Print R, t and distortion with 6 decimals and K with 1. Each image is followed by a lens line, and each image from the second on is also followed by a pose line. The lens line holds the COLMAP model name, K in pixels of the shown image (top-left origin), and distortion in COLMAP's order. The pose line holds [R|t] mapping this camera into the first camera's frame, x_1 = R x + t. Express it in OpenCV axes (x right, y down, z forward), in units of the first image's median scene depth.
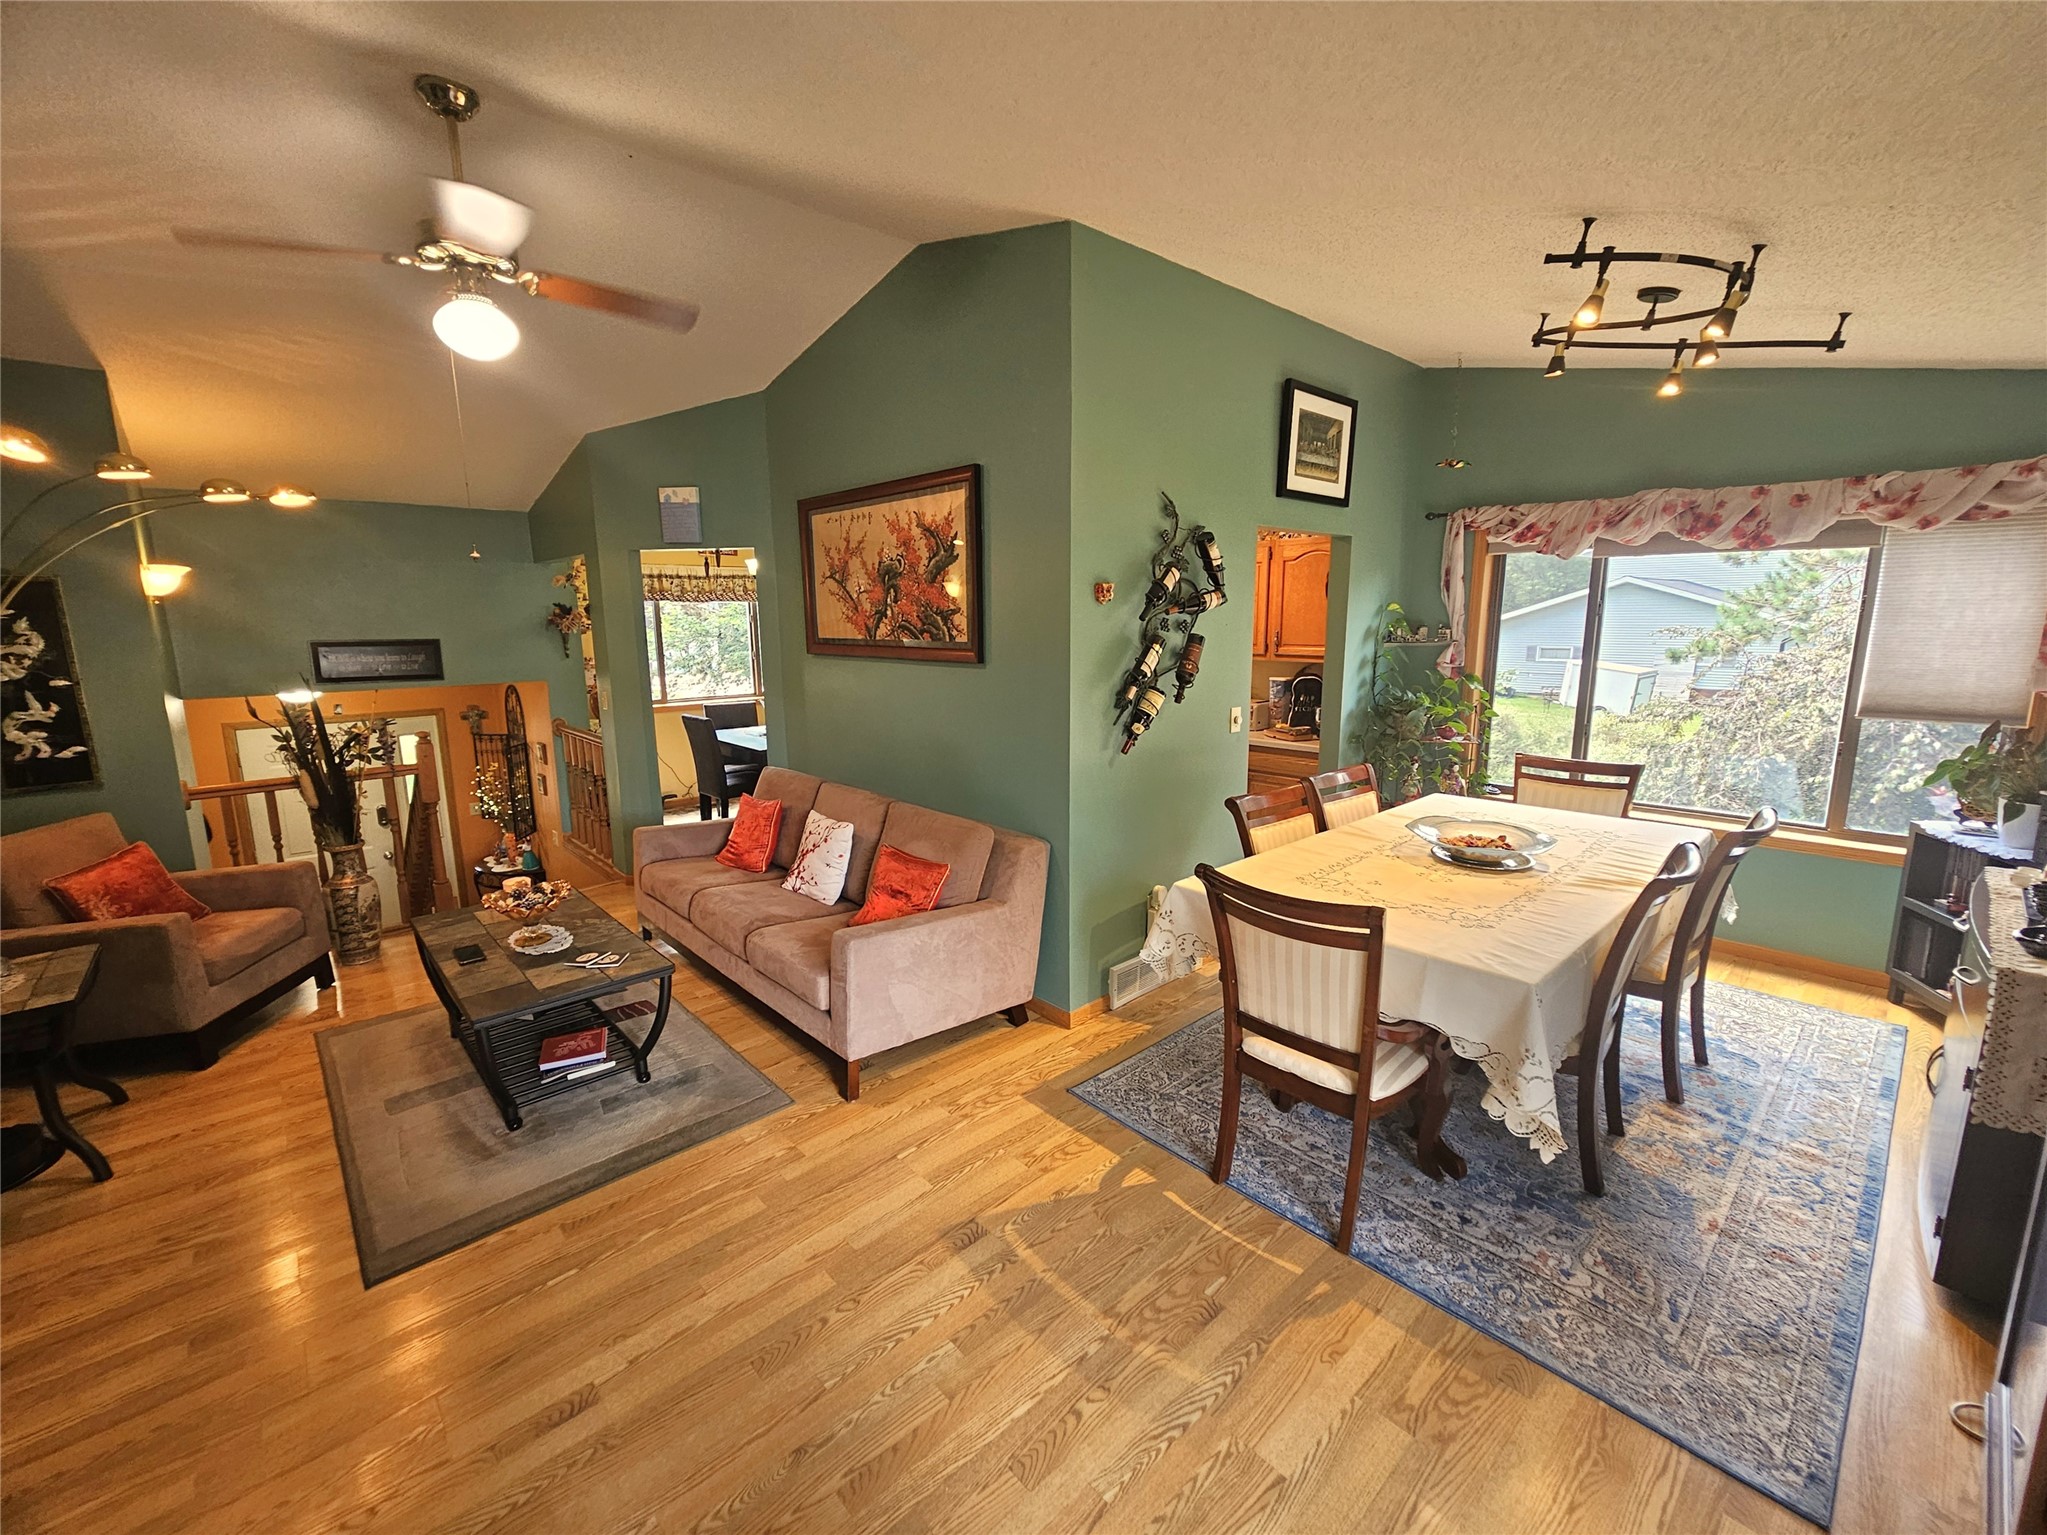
lens RADIAL K [[846.1, 0, 1018.3], [0, 846.1, 759.2], [0, 0, 1]] dist [0.002481, 0.000179]
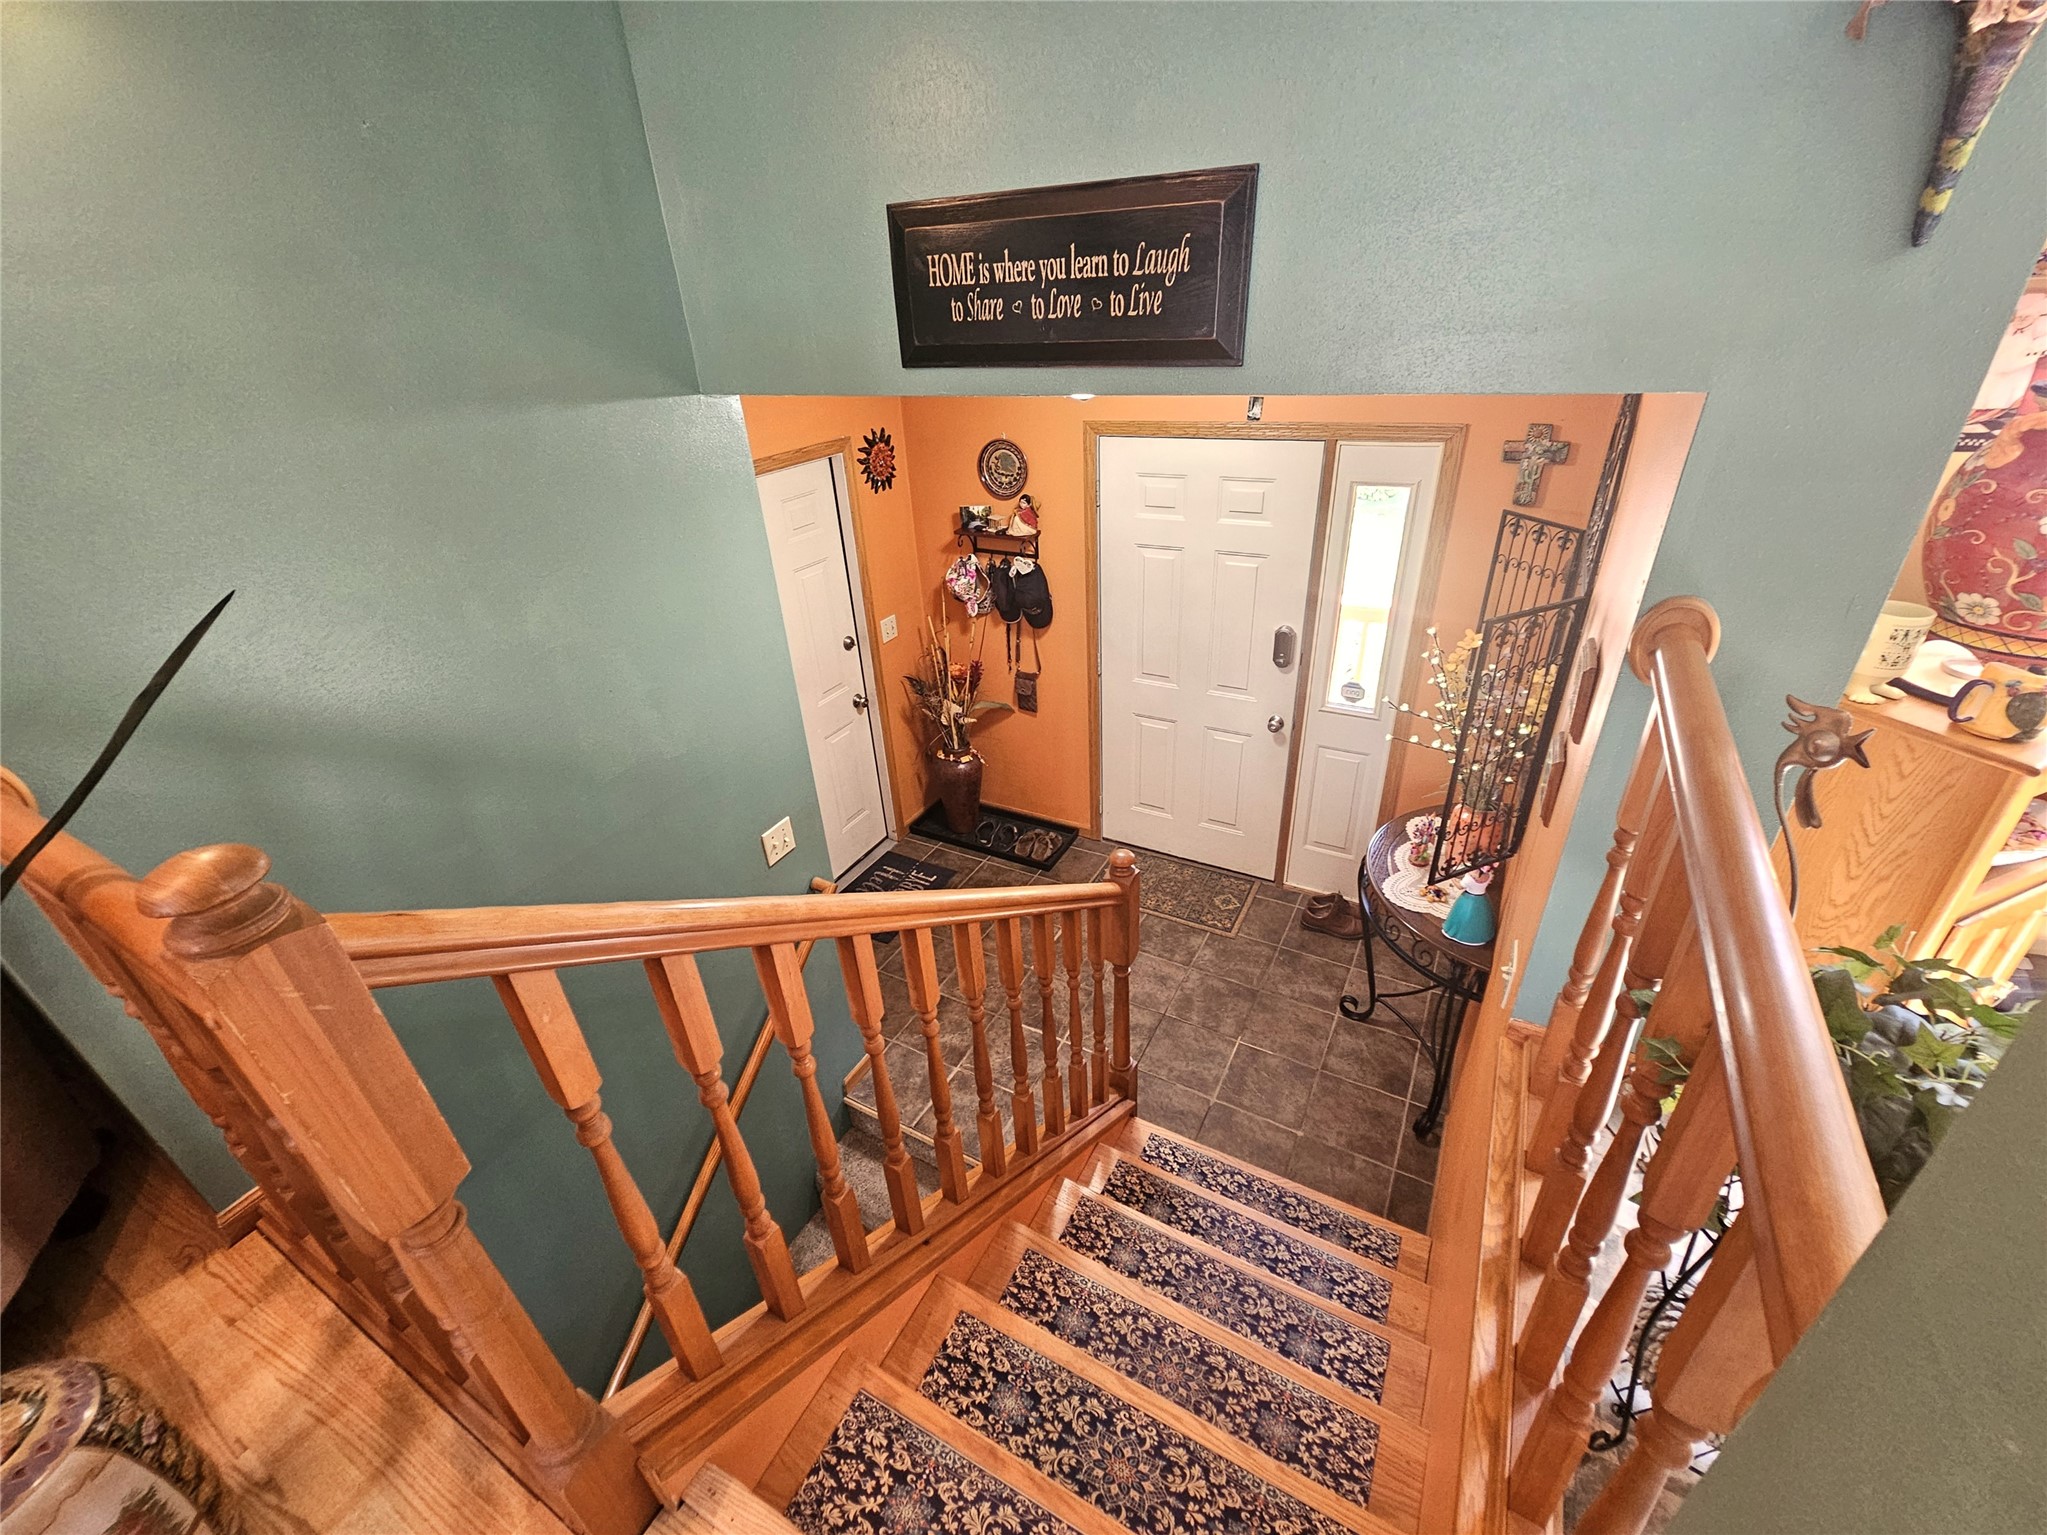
lens RADIAL K [[846.1, 0, 1018.3], [0, 846.1, 759.2], [0, 0, 1]] dist [0.002481, 0.000179]
pose [[0.316923, 0.456623, -0.831298, -0.921685], [-0.112374, 0.888383, 0.445138, -0.198016], [0.941771, -0.047658, 0.332861, 1.762701]]
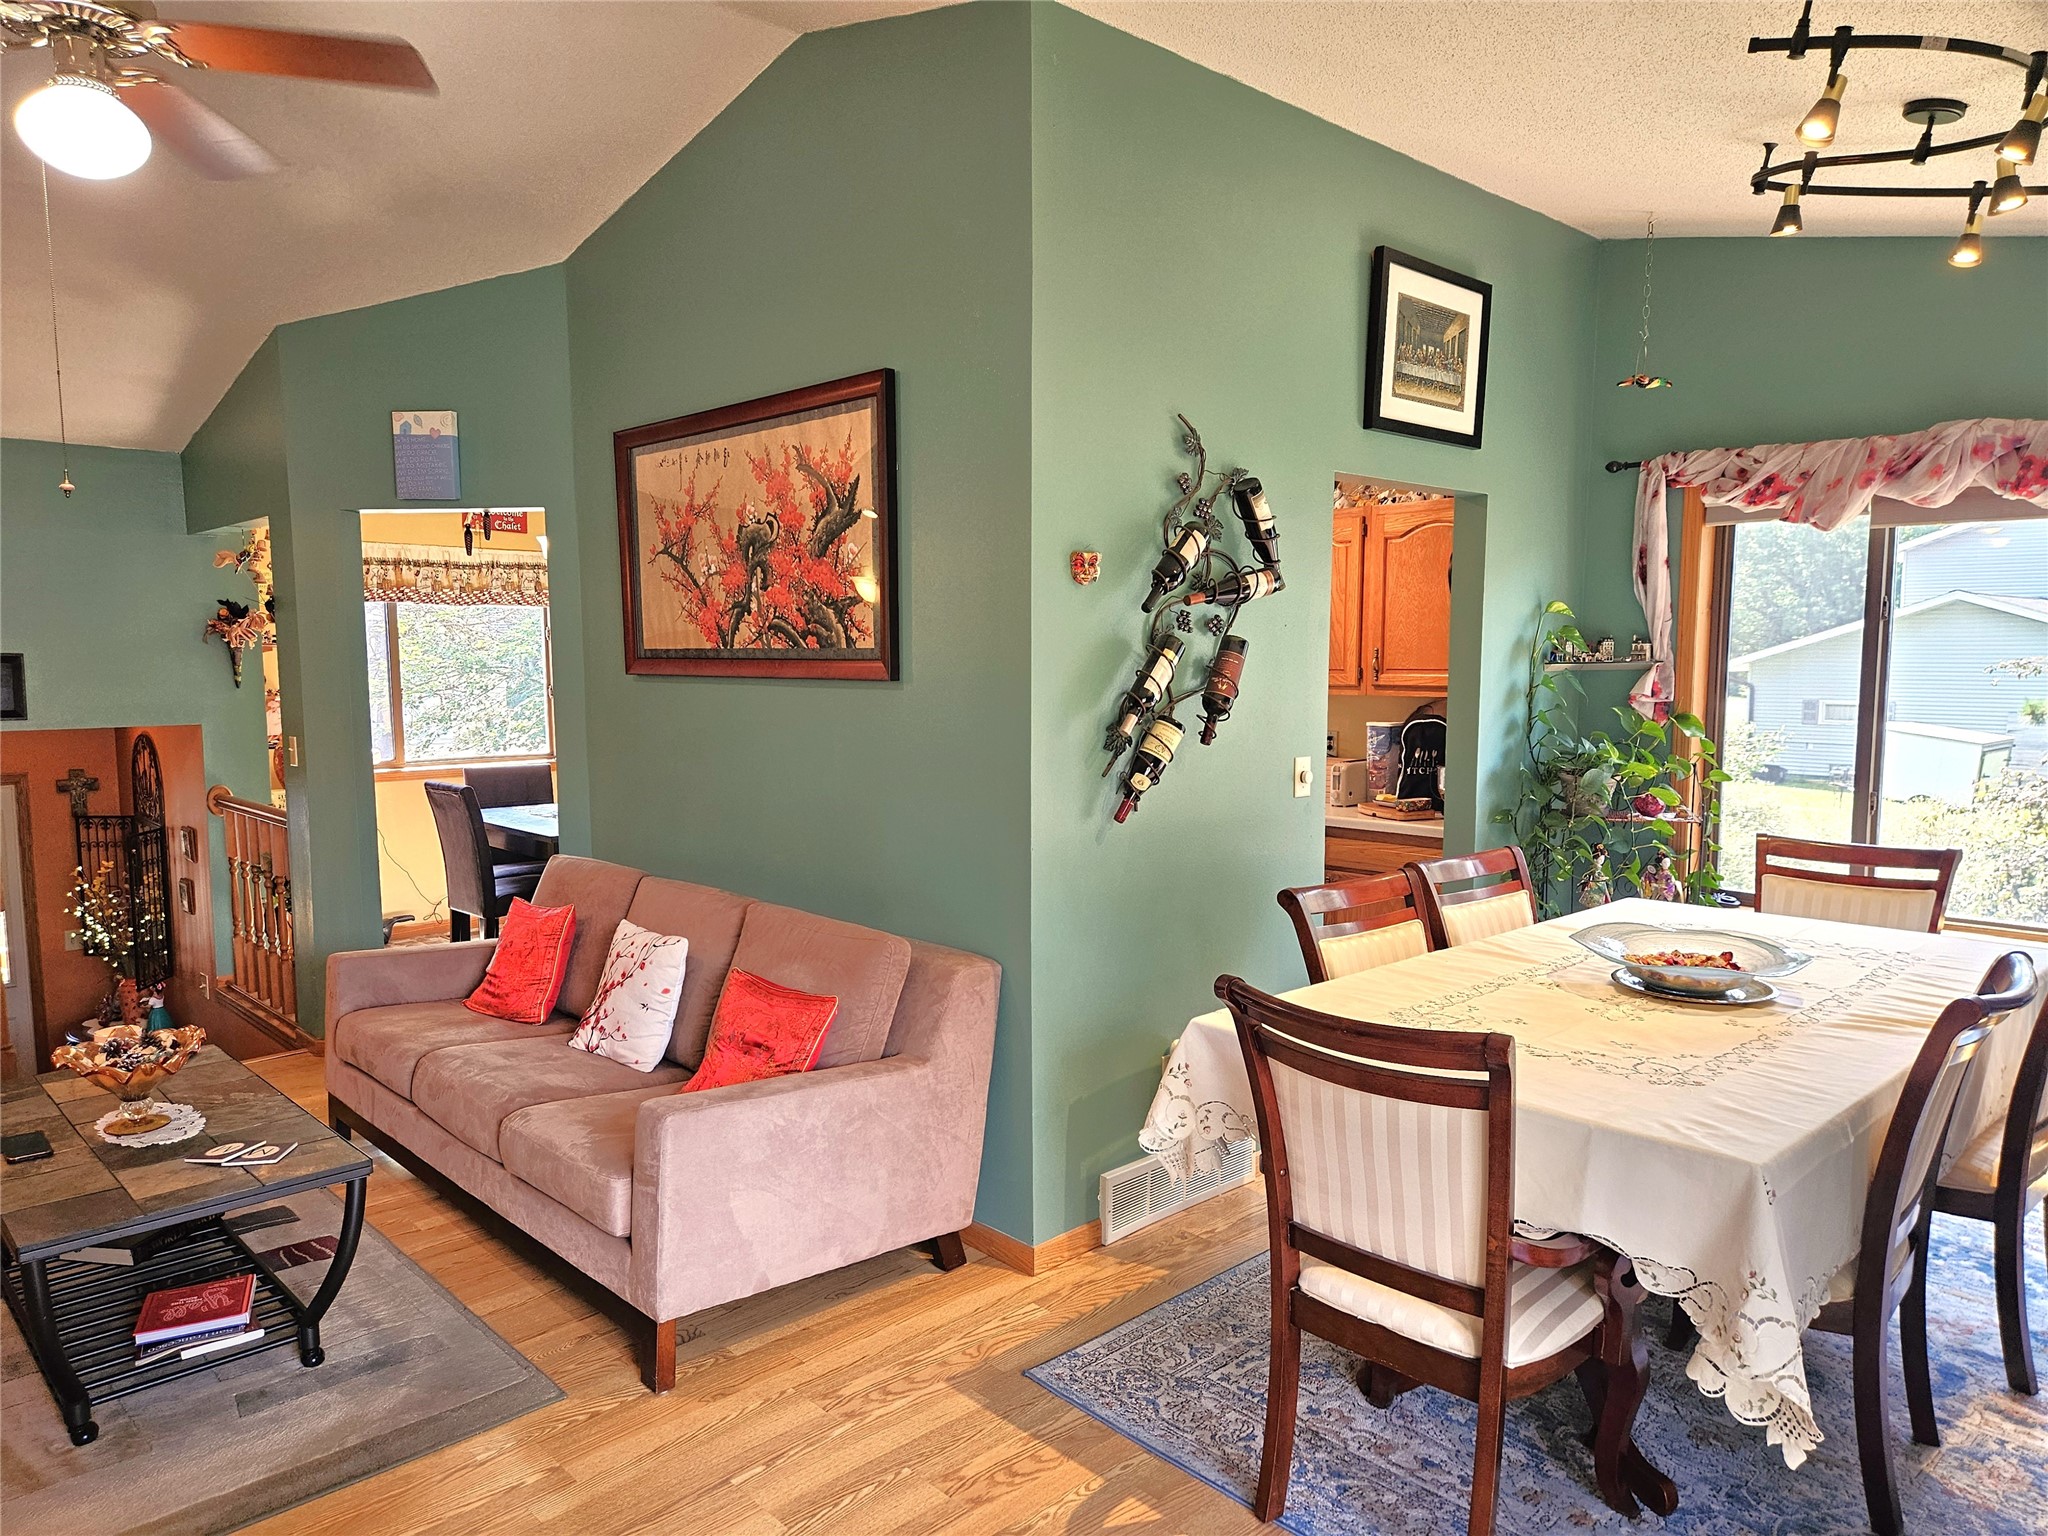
lens RADIAL K [[1352.8, 0, 1007.7], [0, 1352.8, 773.8], [0, 0, 1]] dist [0.073045, -0.062046]
pose [[0.999868, 0.004167, 0.015727, 0.025954], [-0.002990, 0.997246, -0.074107, 0.032545], [-0.015992, 0.074050, 0.997126, -0.004480]]
